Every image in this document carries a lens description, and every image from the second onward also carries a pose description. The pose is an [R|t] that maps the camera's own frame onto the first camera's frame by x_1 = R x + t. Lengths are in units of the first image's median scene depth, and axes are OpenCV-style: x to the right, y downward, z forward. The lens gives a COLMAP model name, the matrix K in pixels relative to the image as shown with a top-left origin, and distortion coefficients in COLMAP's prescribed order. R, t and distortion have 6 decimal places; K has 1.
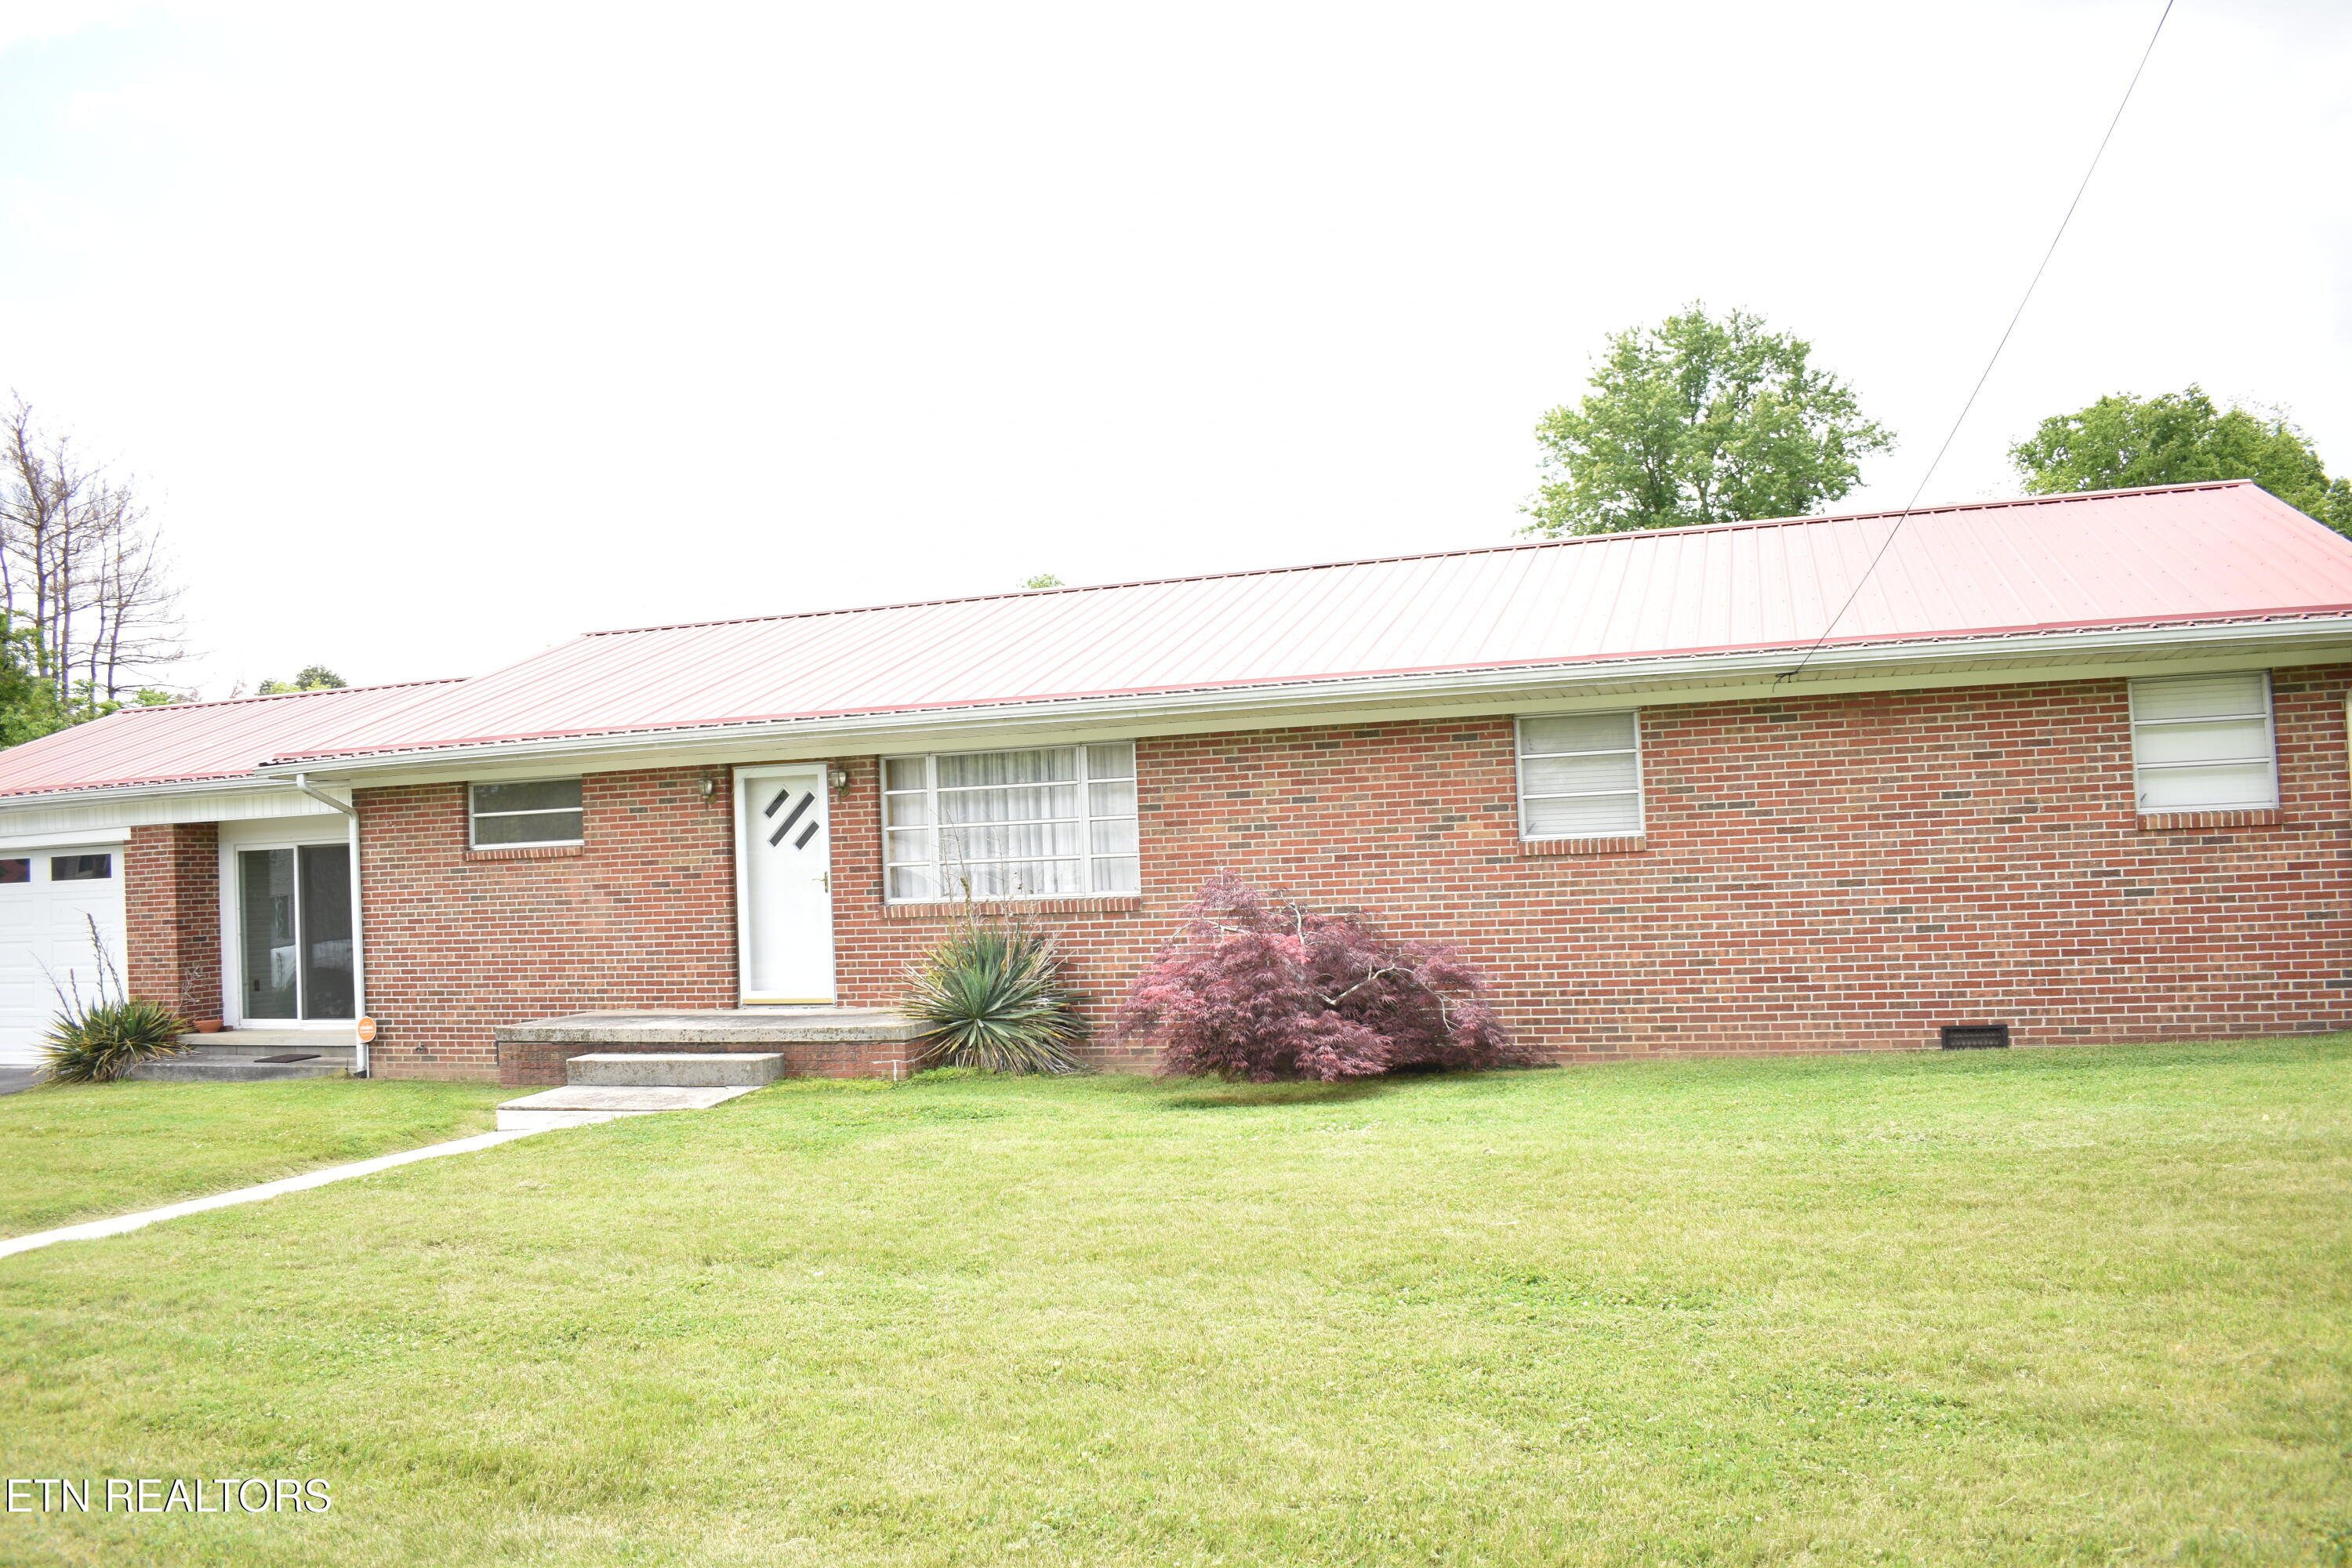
lens RADIAL K [[1842.3, 0, 1189.5], [0, 1842.3, 788.4], [0, 0, 1]] dist [-0.092706, 0.014006]
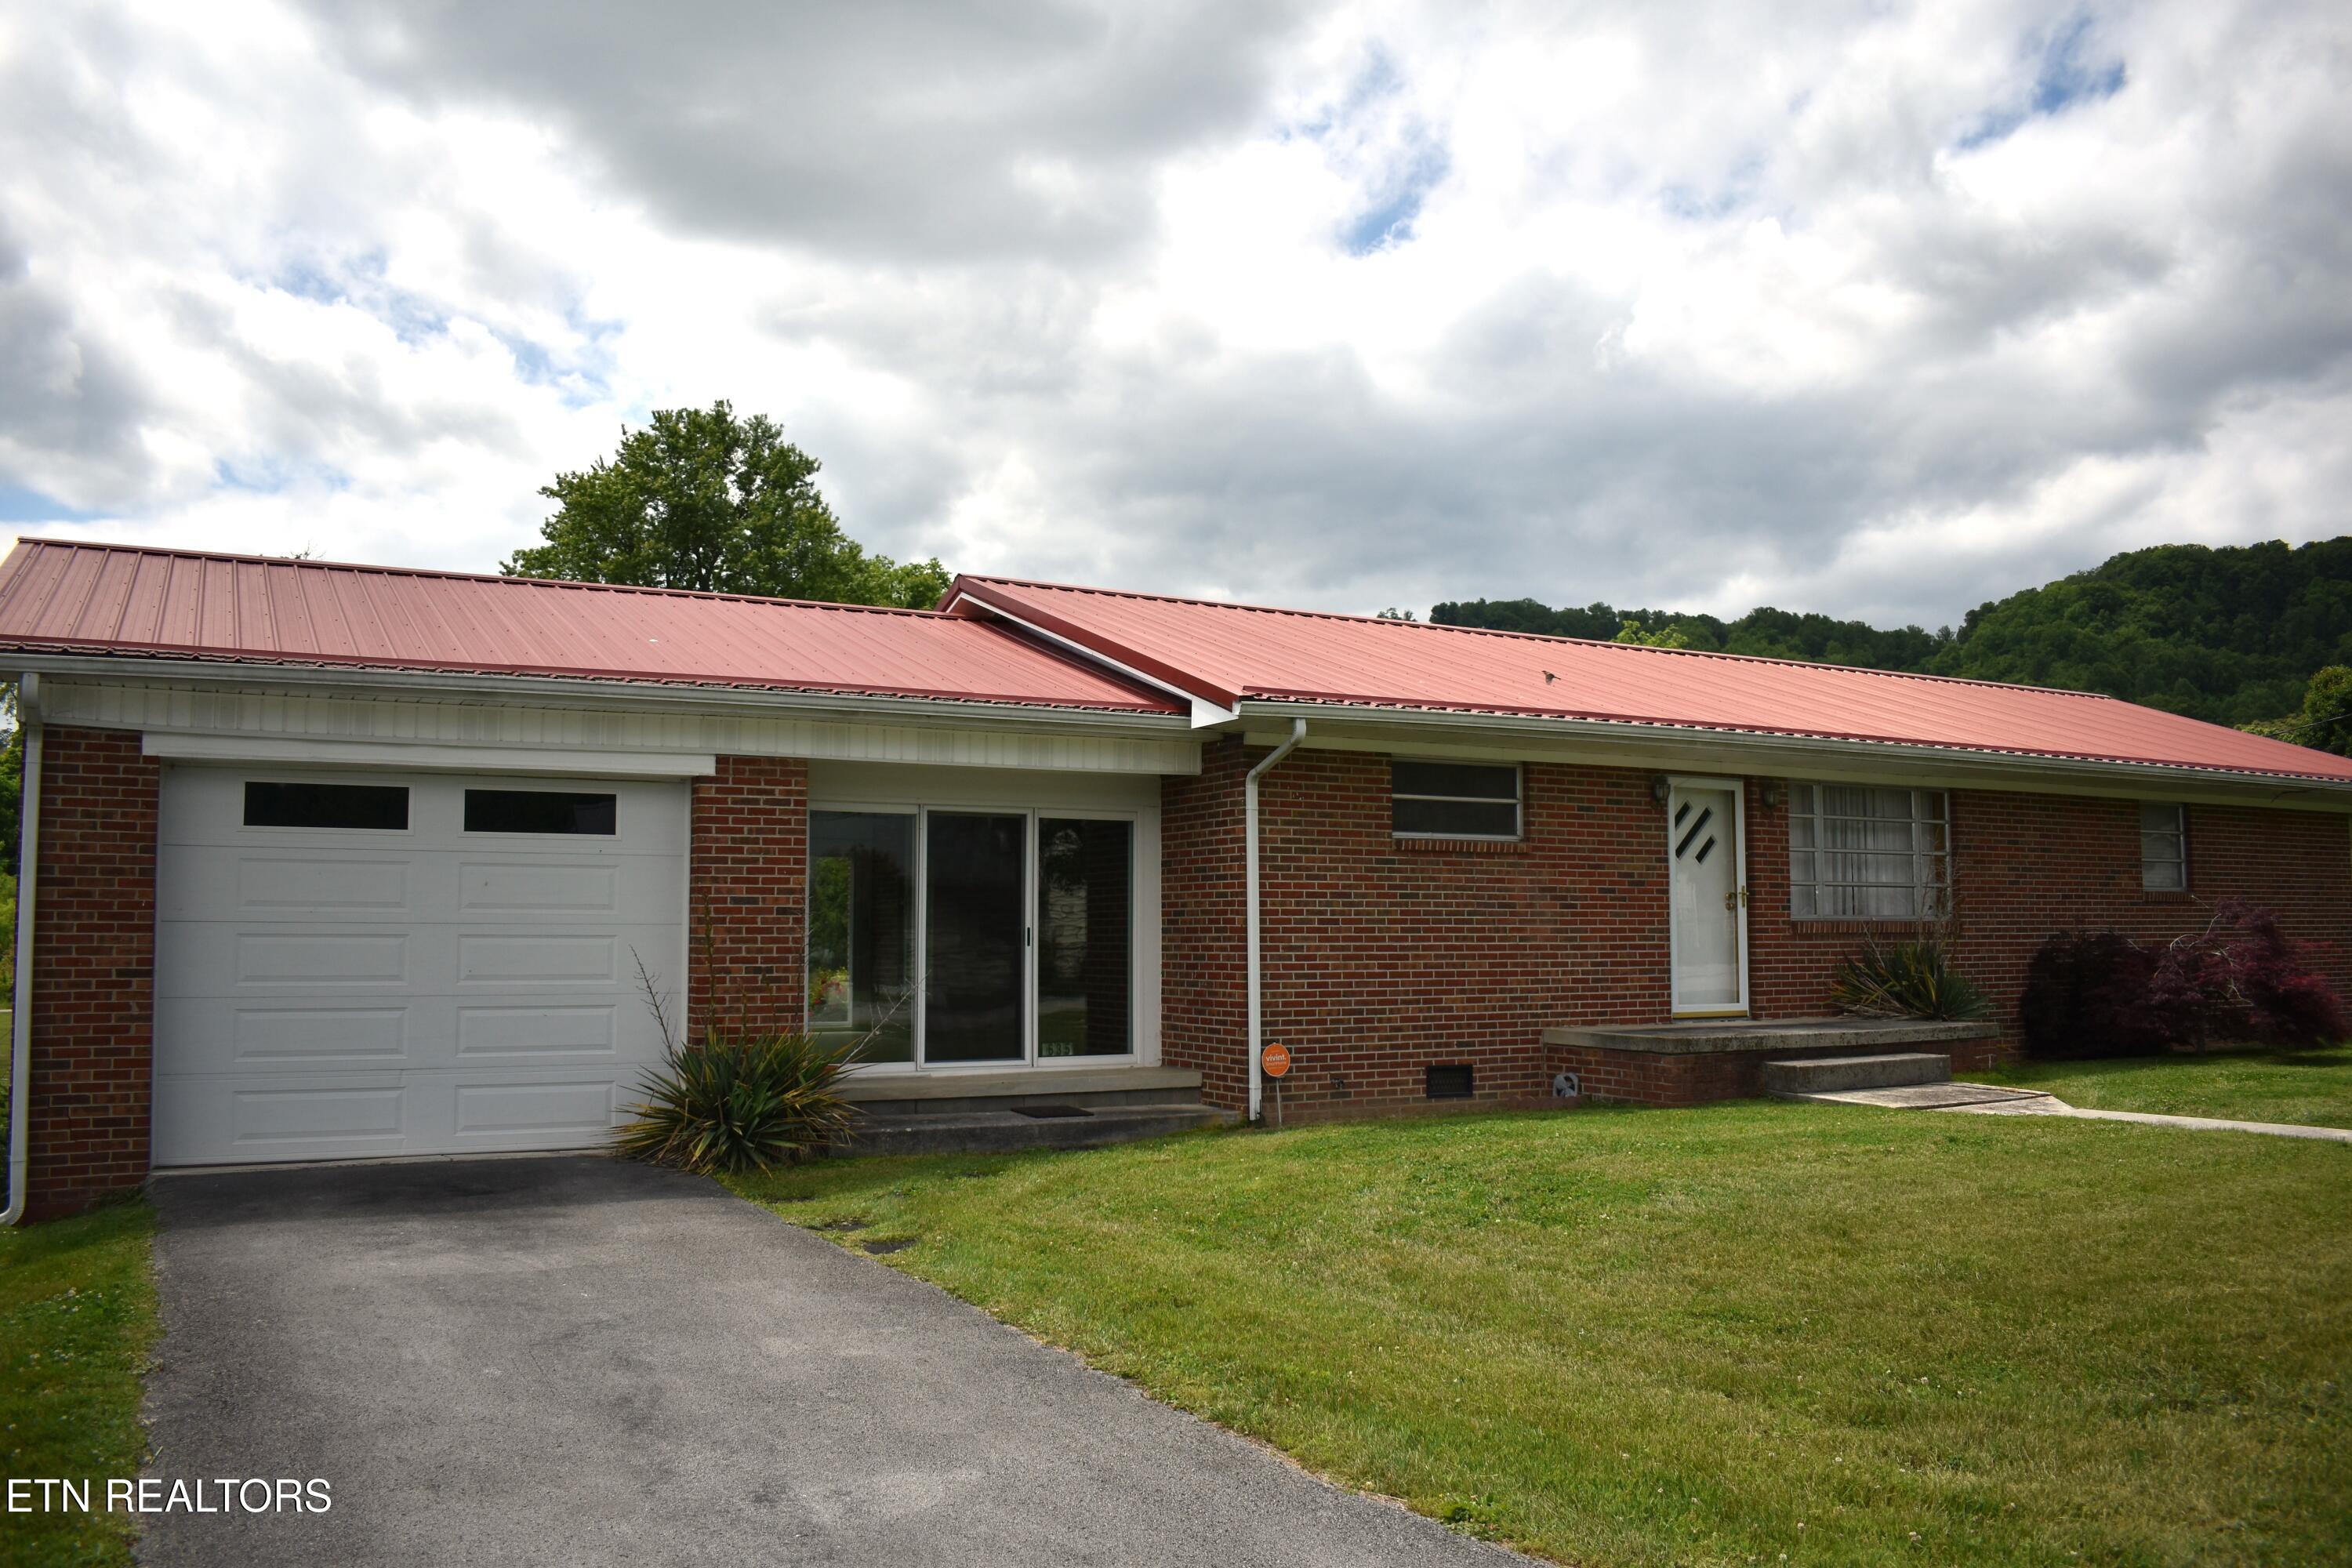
lens RADIAL K [[1842.3, 0, 1185.7], [0, 1842.3, 783.3], [0, 0, 1]] dist [-0.092706, 0.014006]
pose [[0.667678, 0.104166, 0.737126, -1.239388], [-0.054616, 0.994348, -0.091045, 0.104510], [-0.742444, 0.020530, 0.669593, 0.587598]]
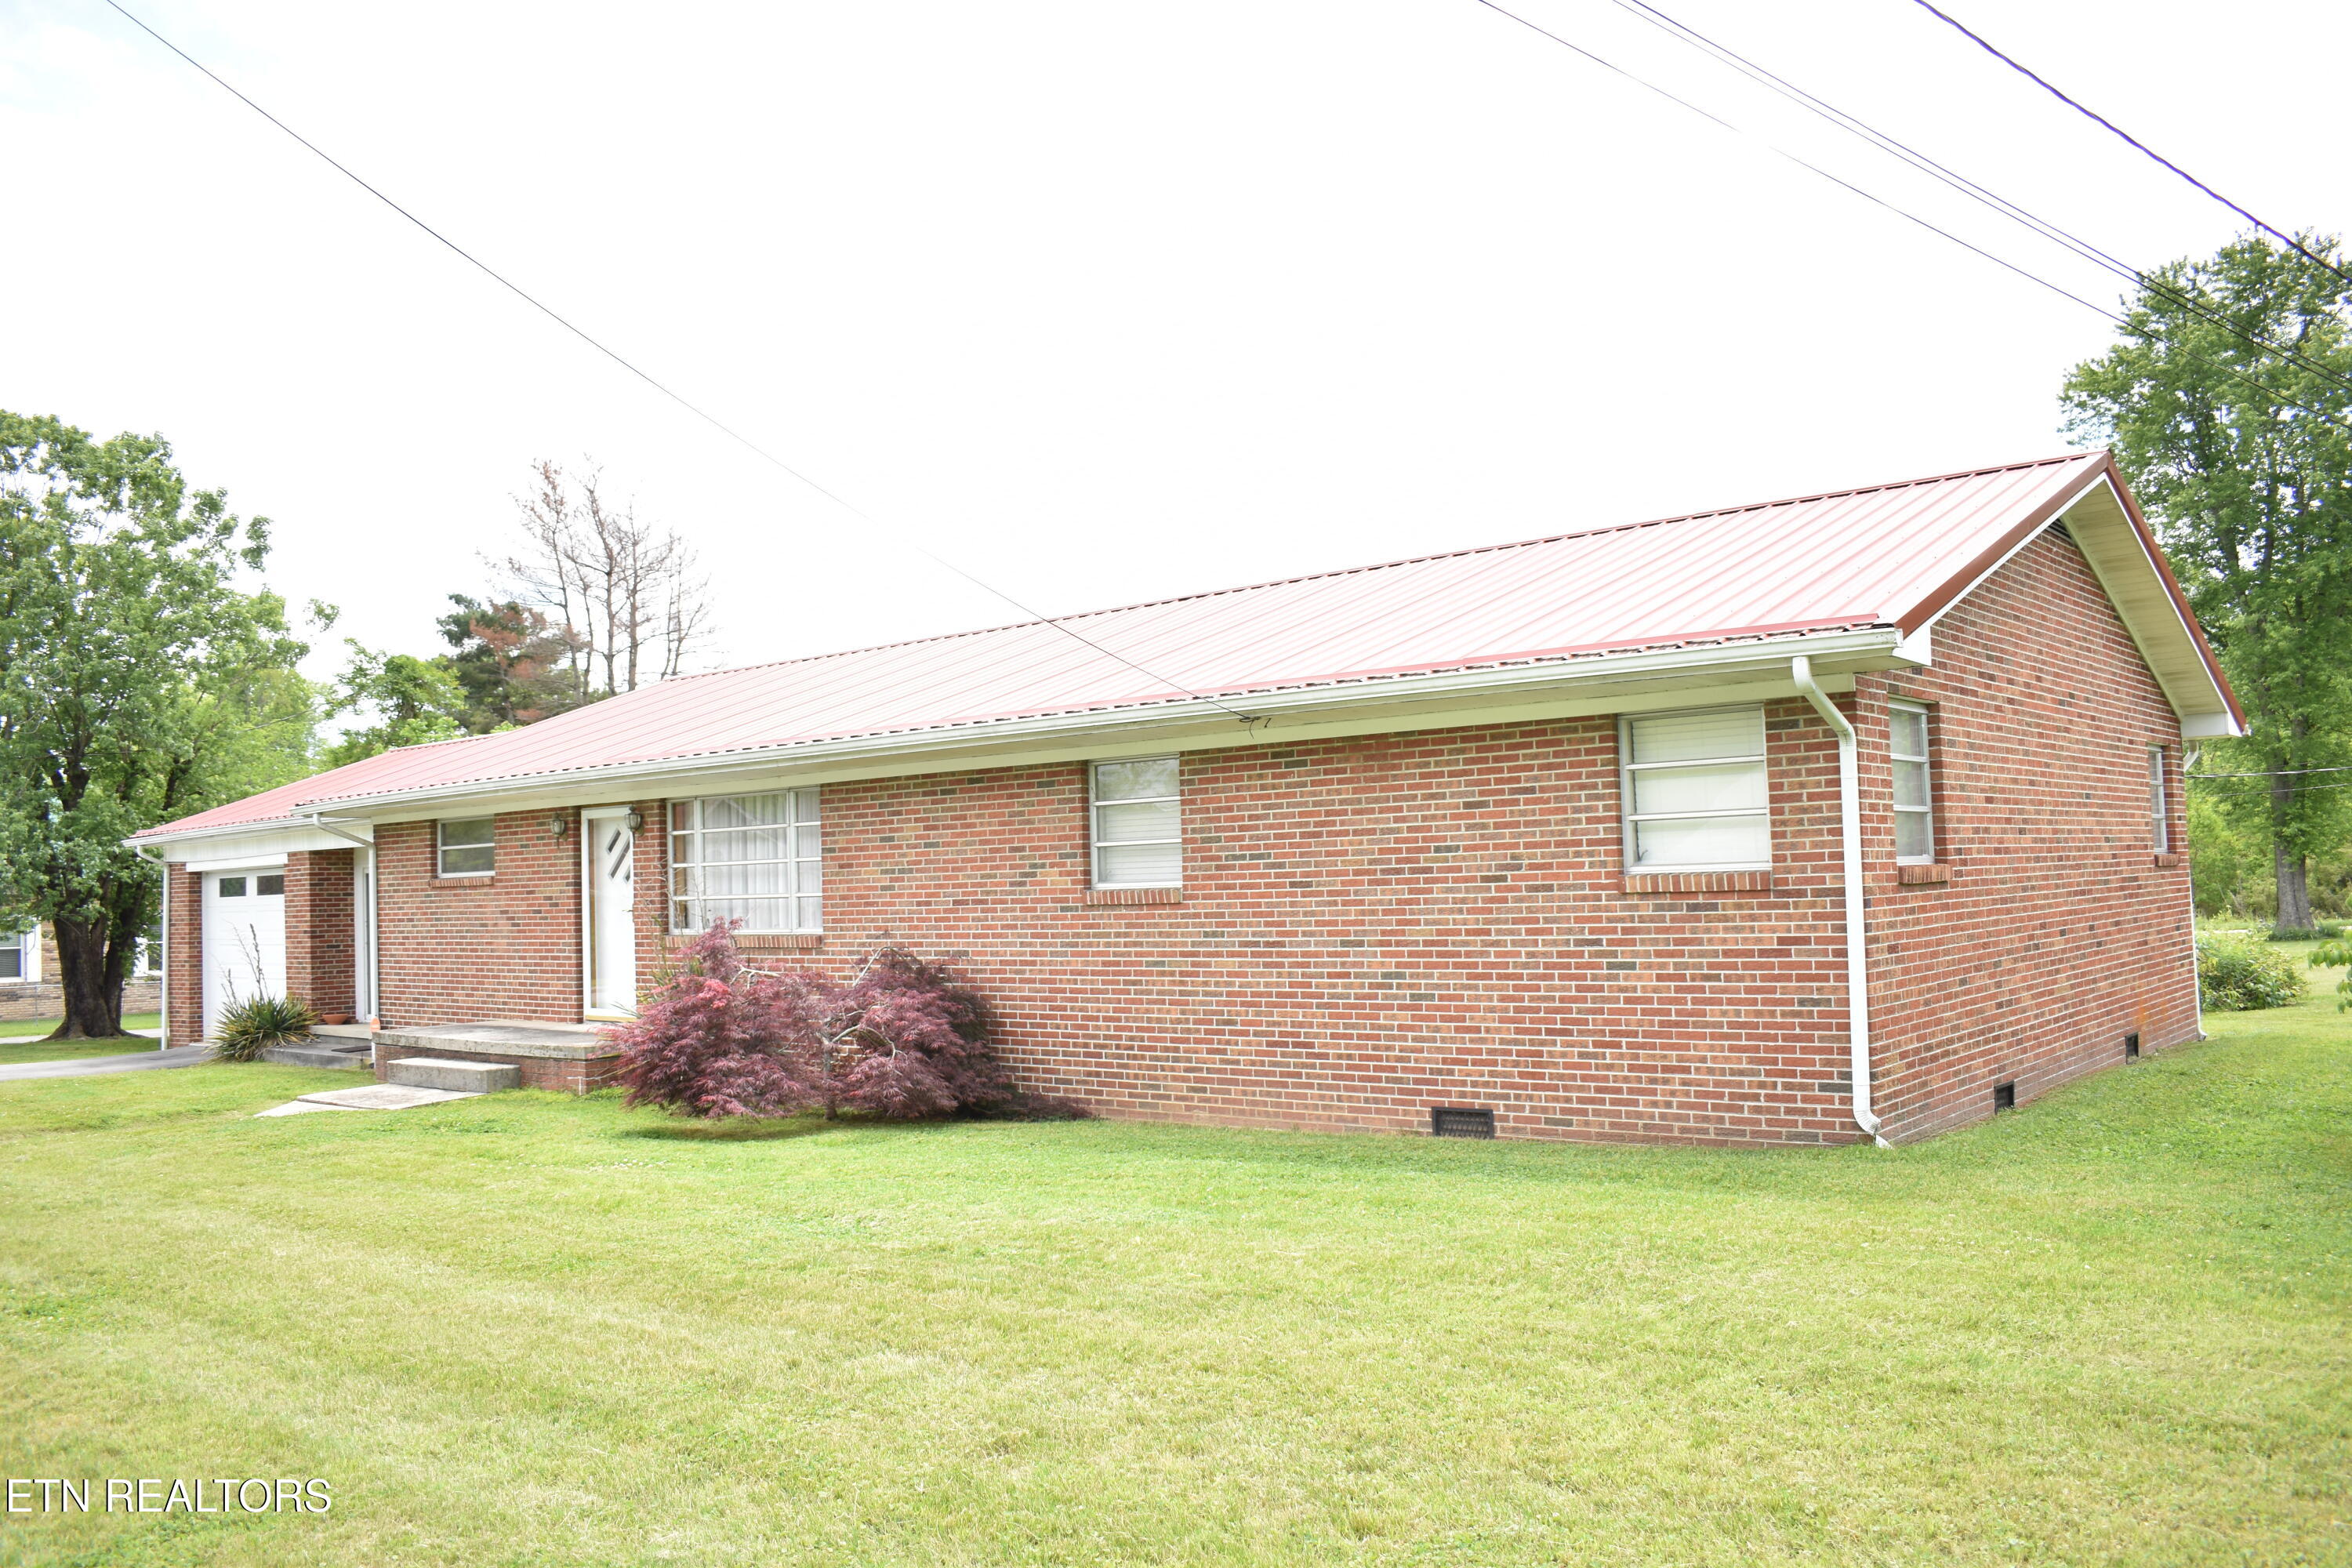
lens RADIAL K [[1881.3, 0, 1166.1], [0, 1881.3, 788.2], [0, 0, 1]] dist [-0.081436, -0.012305]
pose [[0.927462, -0.005557, -0.373877, 0.559885], [0.005423, 0.999984, -0.001410, -0.022545], [0.373879, -0.000720, 0.927477, 0.077985]]
